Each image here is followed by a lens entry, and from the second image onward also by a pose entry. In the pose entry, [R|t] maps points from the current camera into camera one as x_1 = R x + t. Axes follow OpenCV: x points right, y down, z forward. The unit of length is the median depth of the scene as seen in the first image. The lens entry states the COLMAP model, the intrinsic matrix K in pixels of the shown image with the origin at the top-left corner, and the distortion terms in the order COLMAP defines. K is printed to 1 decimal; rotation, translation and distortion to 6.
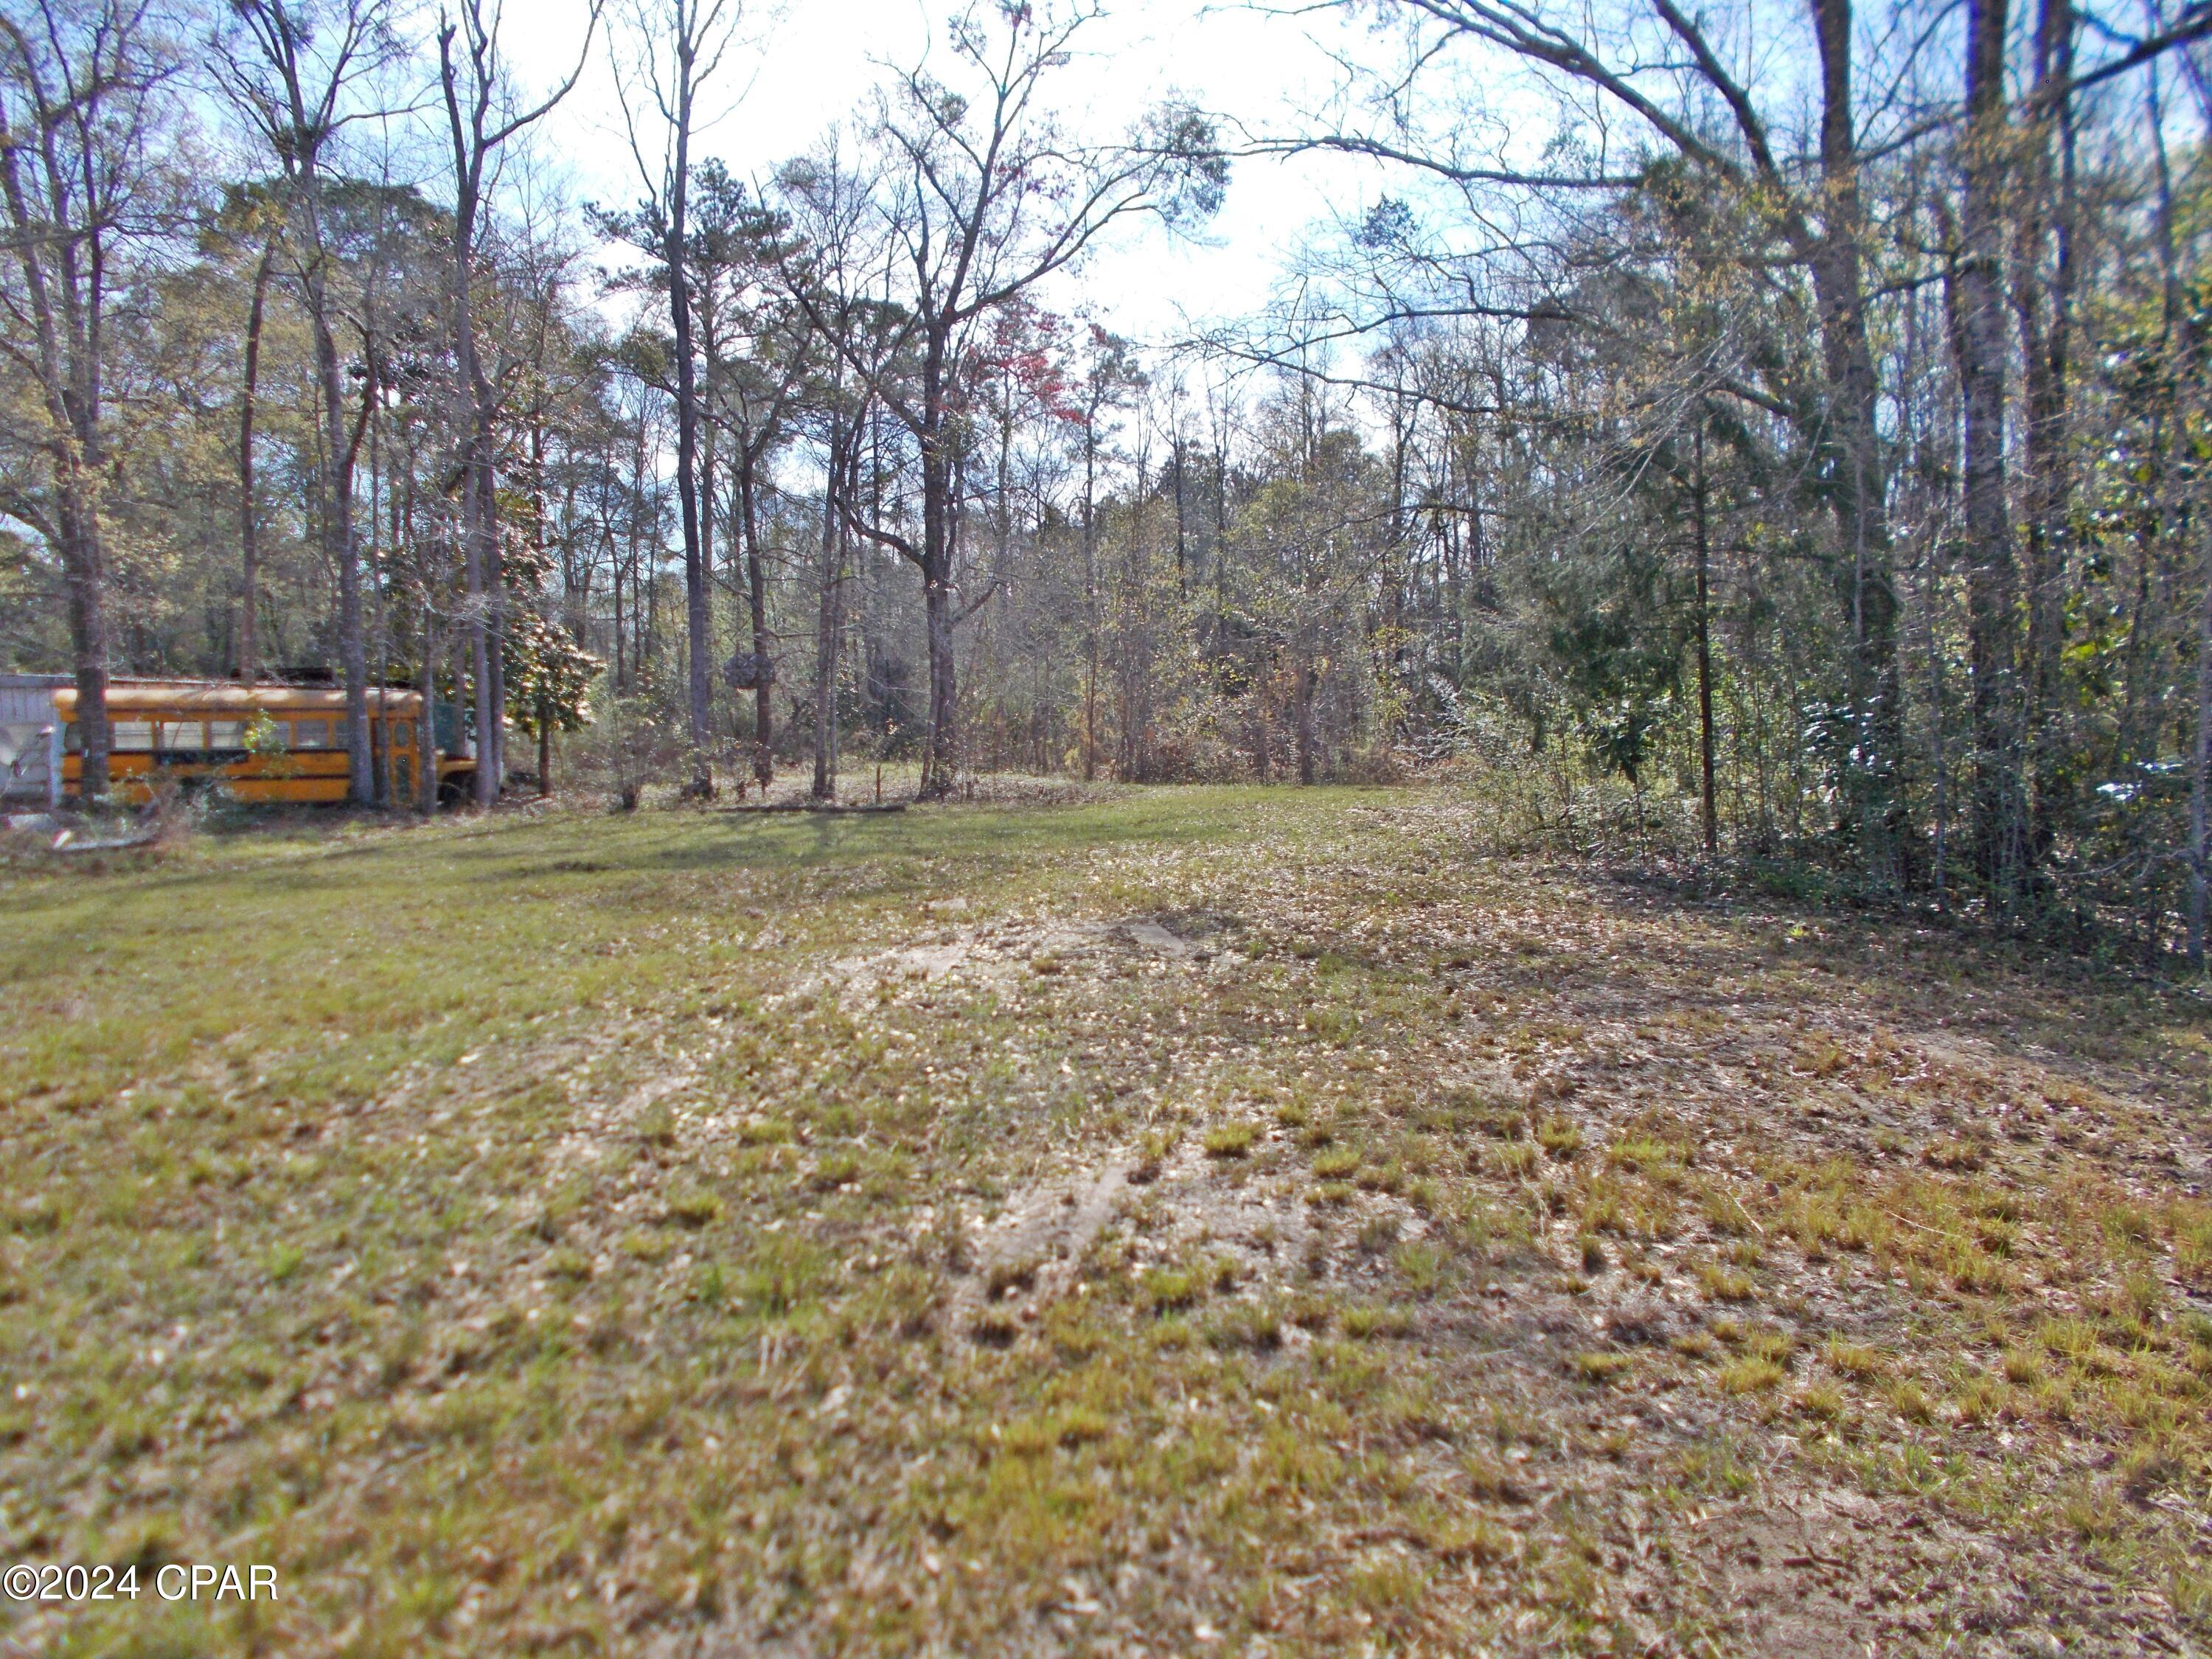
lens RADIAL K [[1720.2, 0, 1115.7], [0, 1720.2, 827.6], [0, 0, 1]] dist [0.006113, -0.008840]
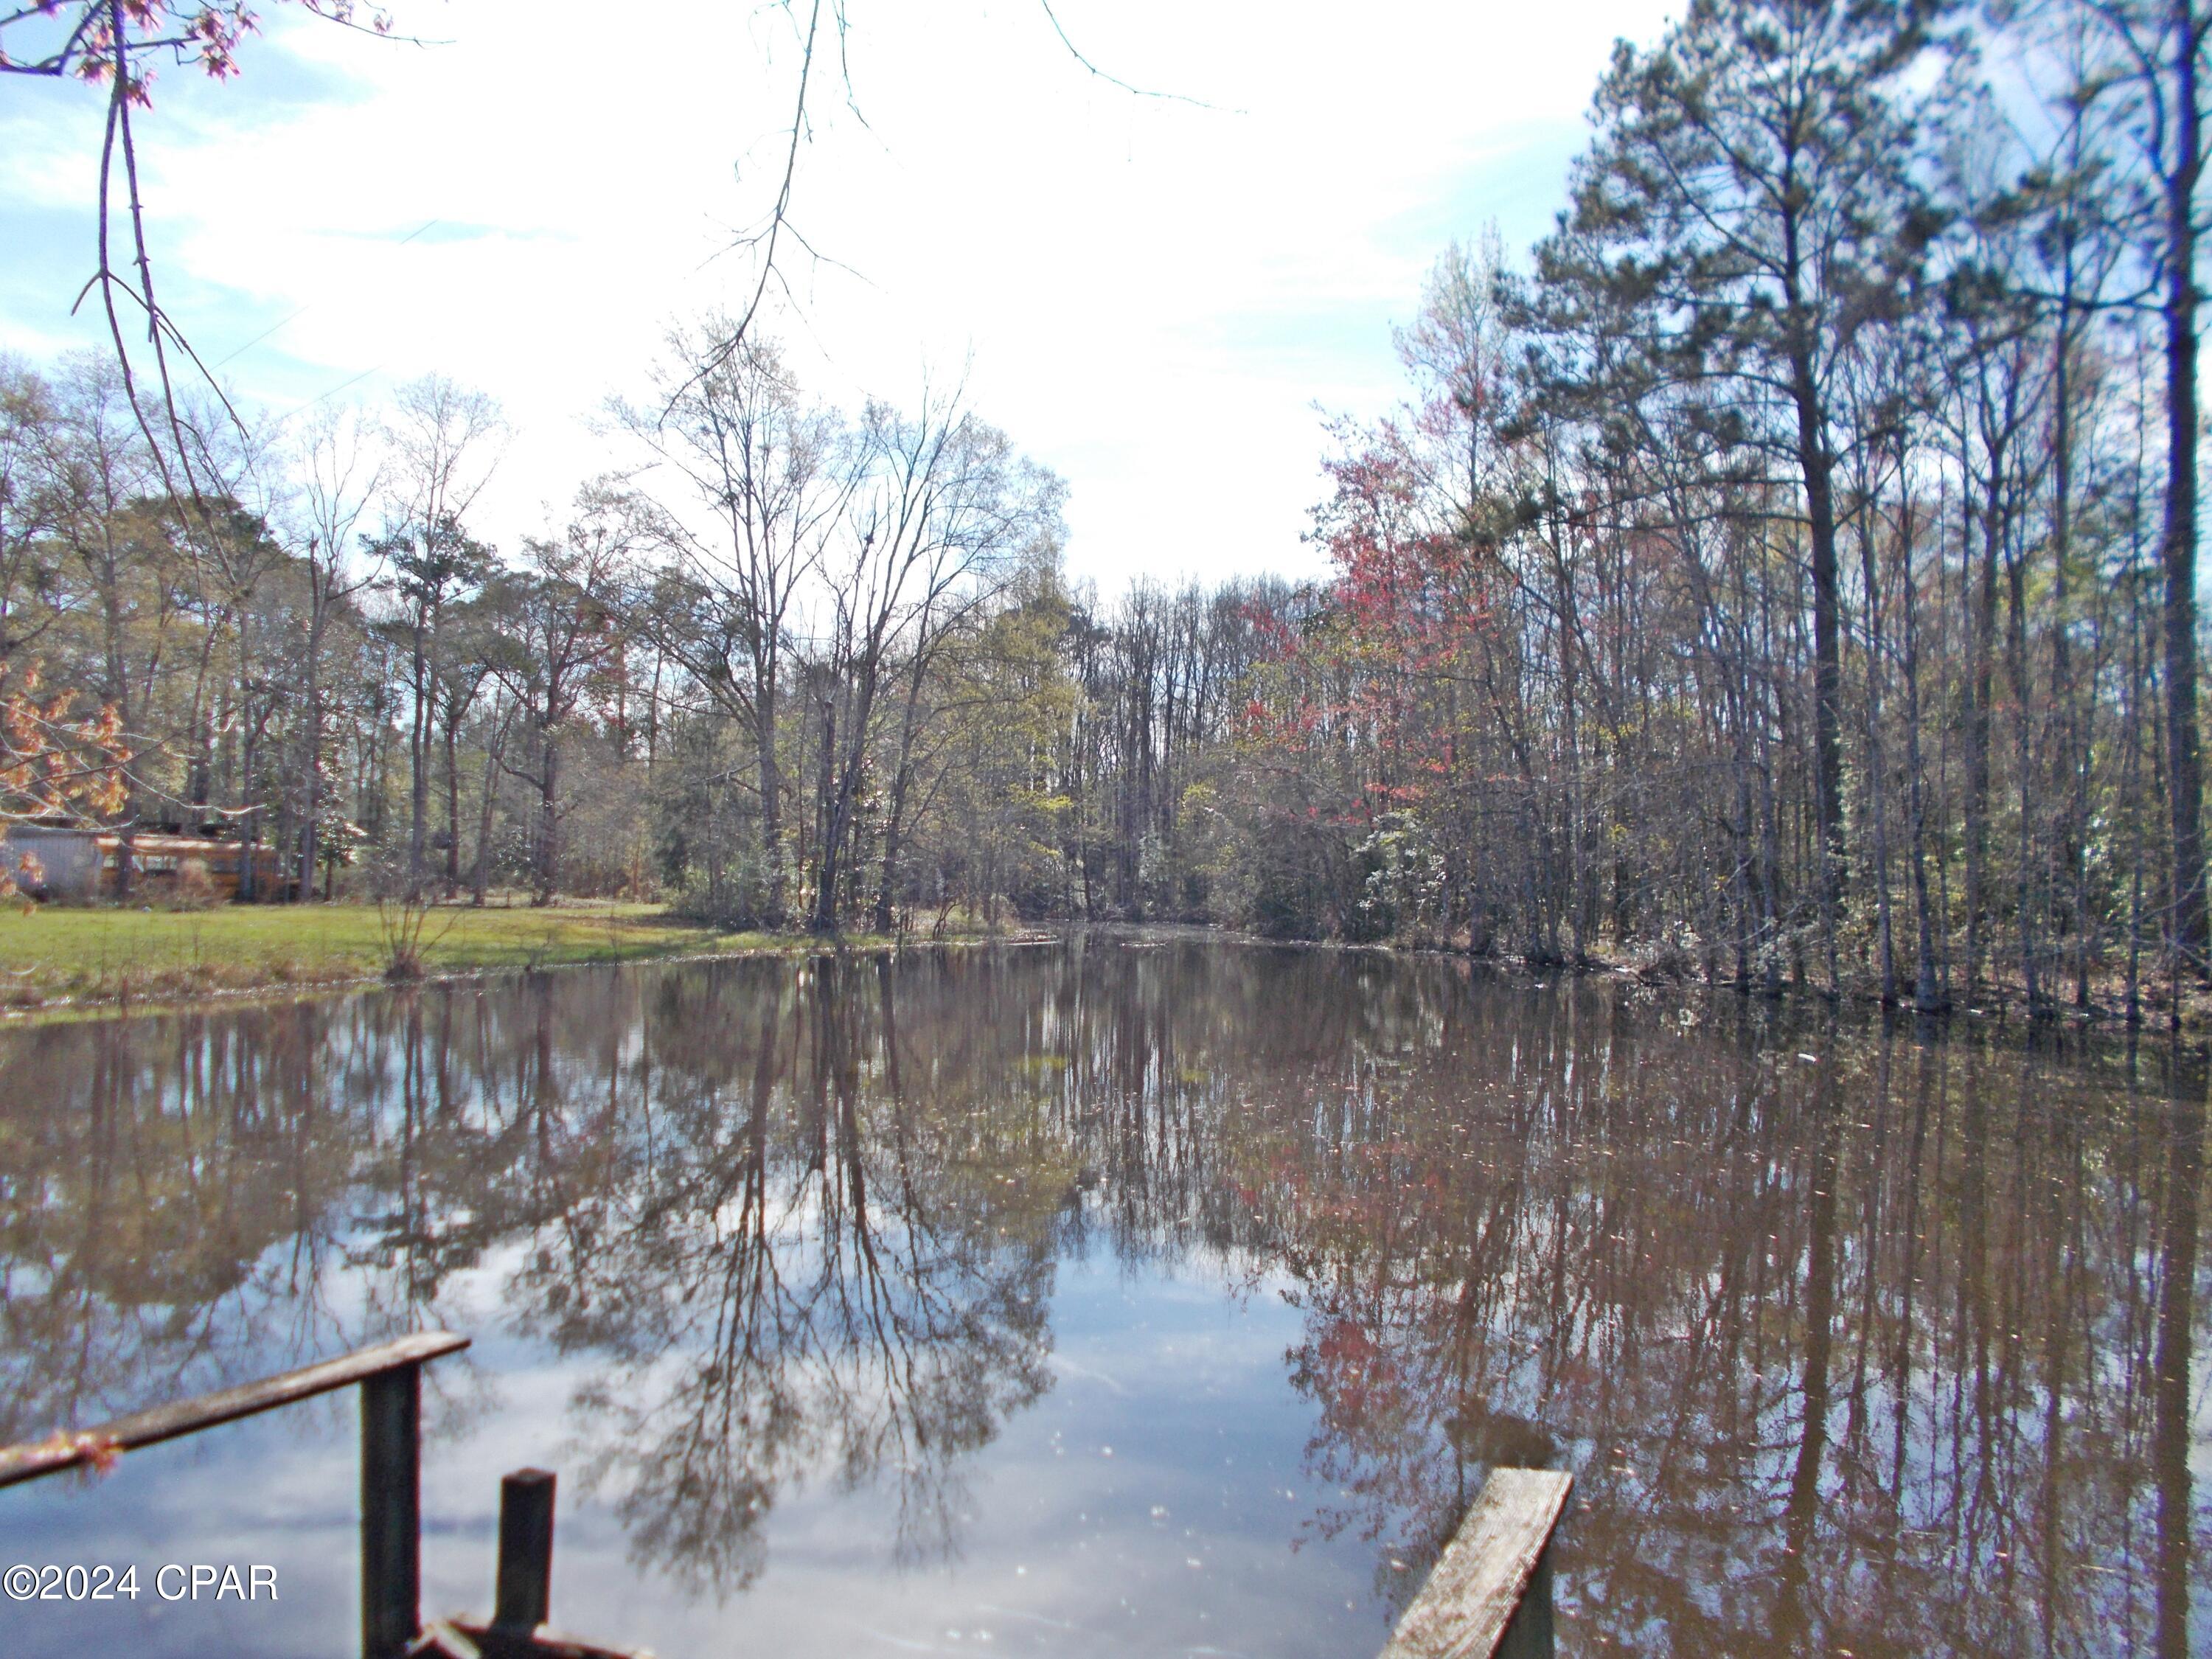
lens RADIAL K [[1720.2, 0, 1103.8], [0, 1720.2, 847.7], [0, 0, 1]] dist [0.006113, -0.008840]
pose [[0.989411, 0.035800, 0.140658, 0.279246], [-0.024098, 0.996172, -0.084033, 0.070802], [-0.143128, 0.079754, 0.986486, -1.141402]]
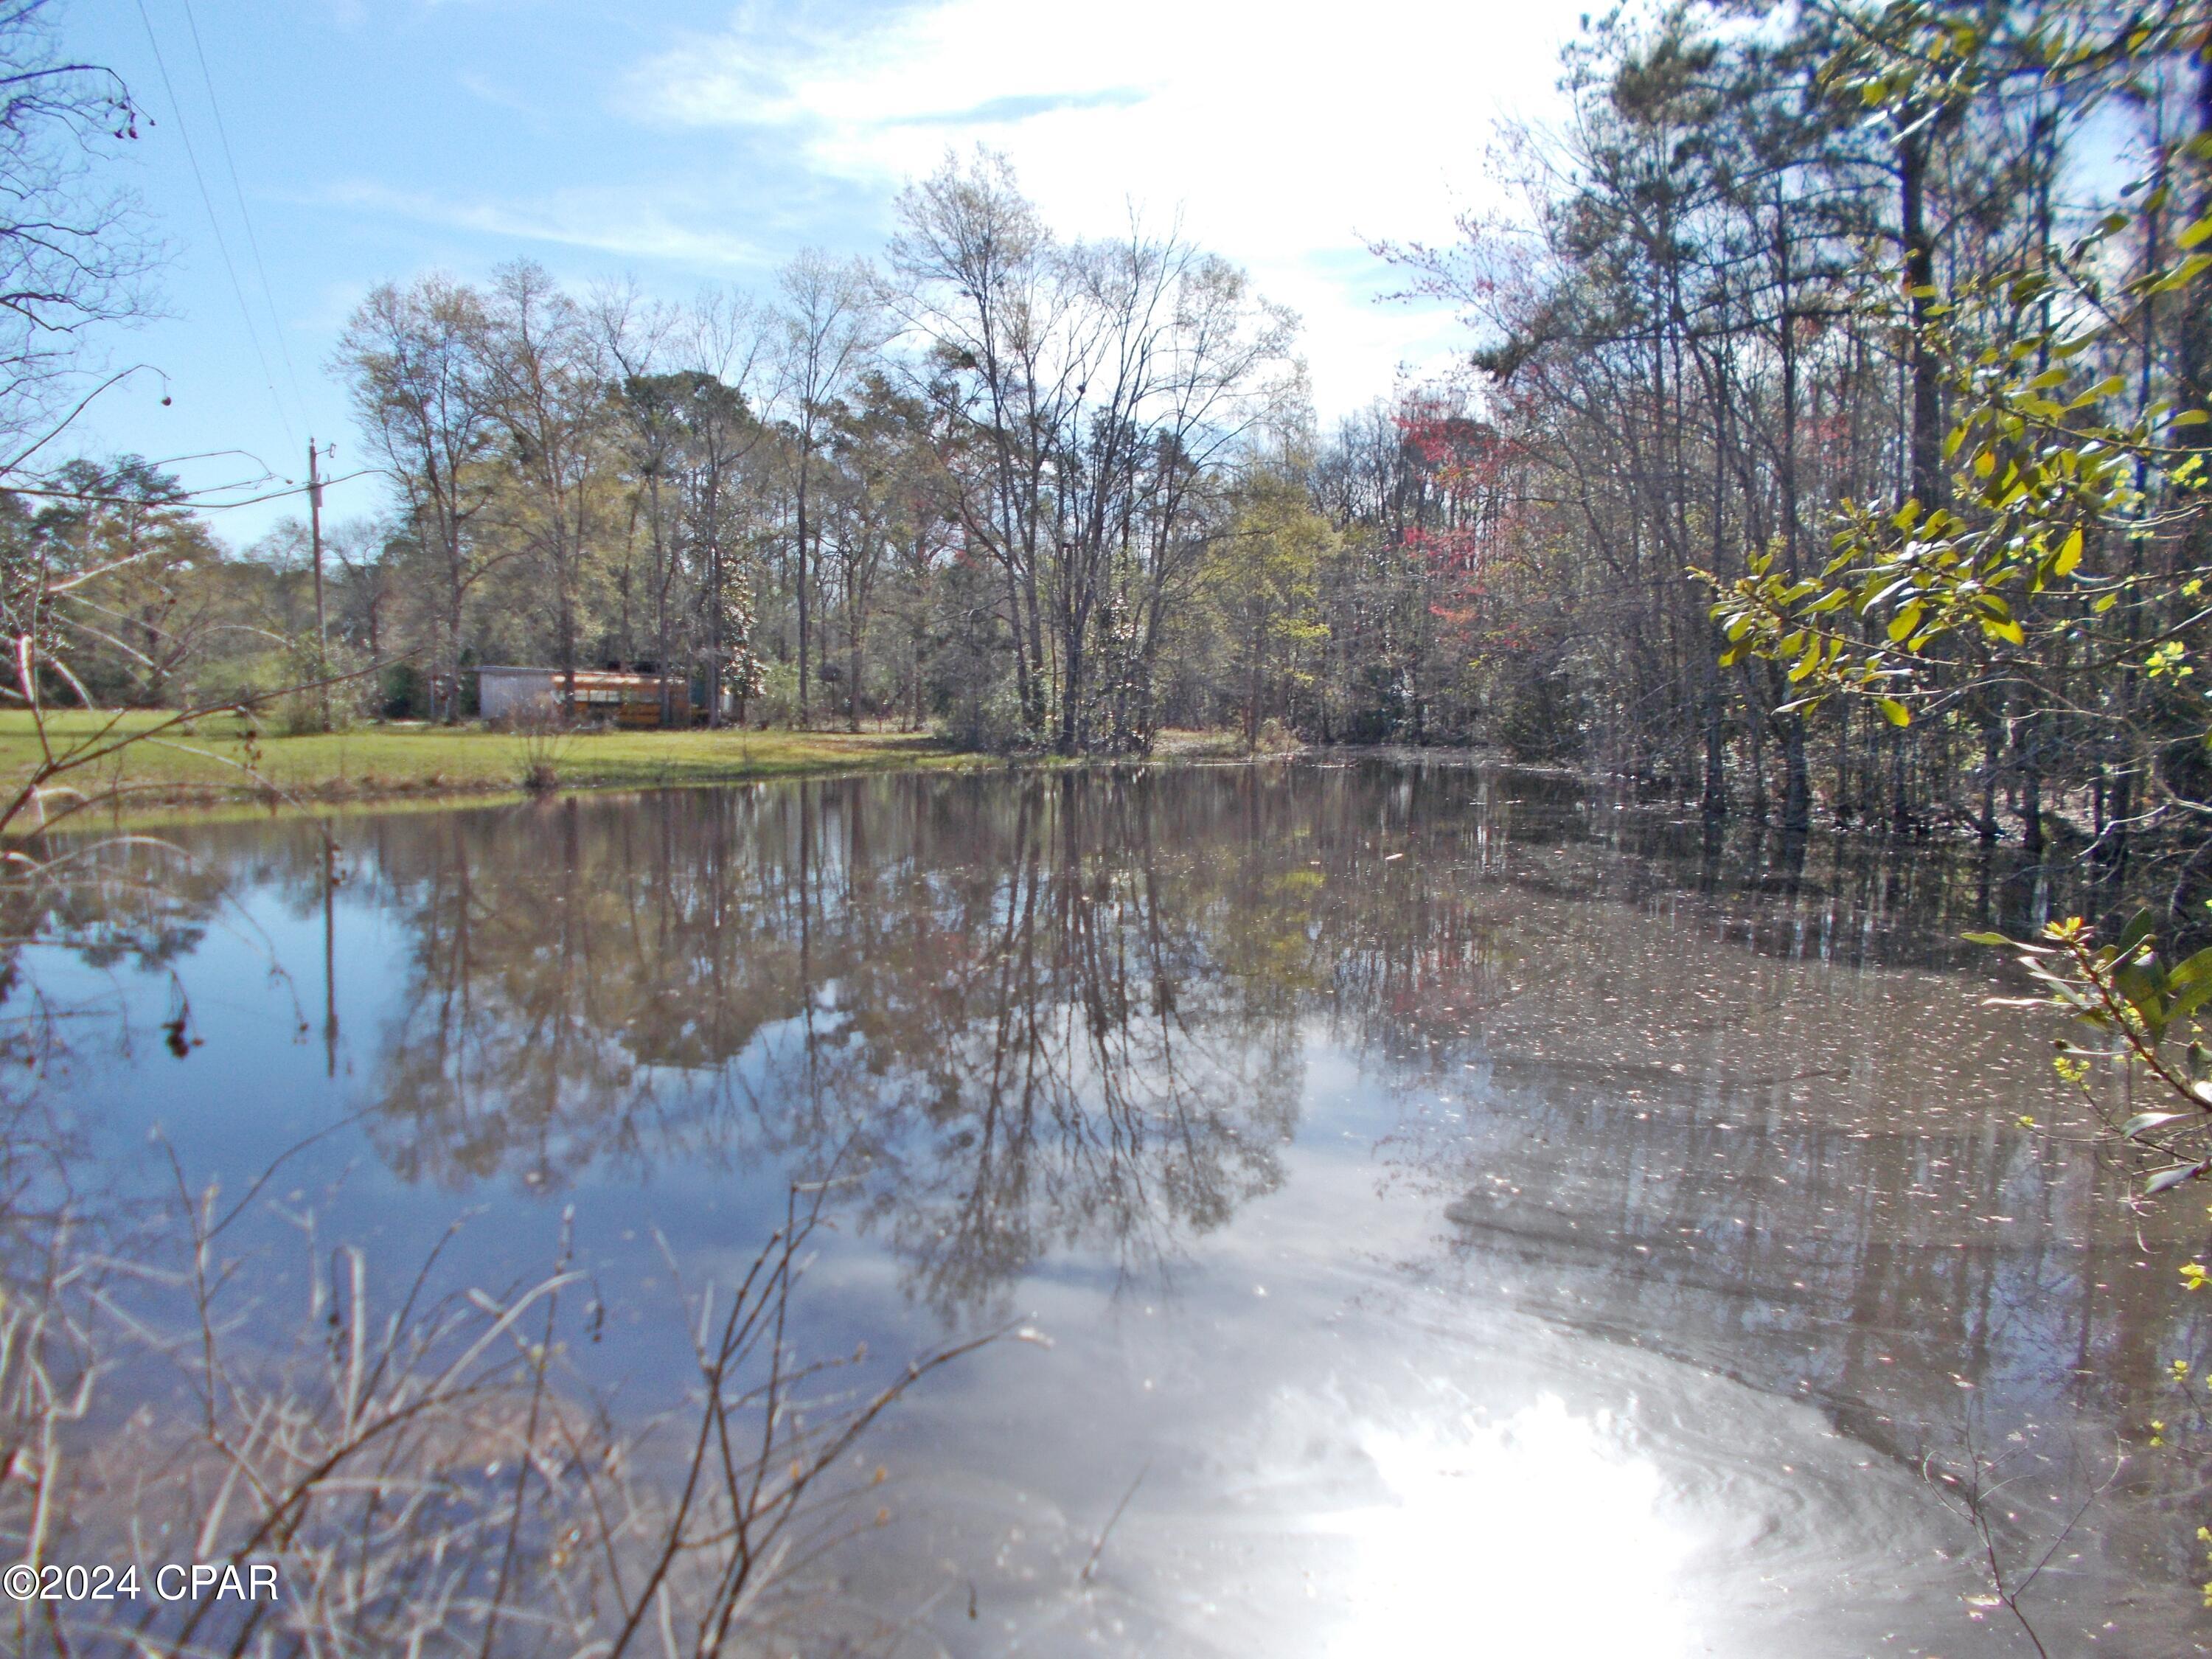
lens RADIAL K [[1720.2, 0, 1103.8], [0, 1720.2, 826.6], [0, 0, 1]] dist [0.006113, -0.008840]
pose [[0.983092, 0.038494, -0.179018, 0.592065], [-0.036360, 0.999223, 0.015186, 0.067252], [0.179463, -0.008420, 0.983729, -1.239789]]
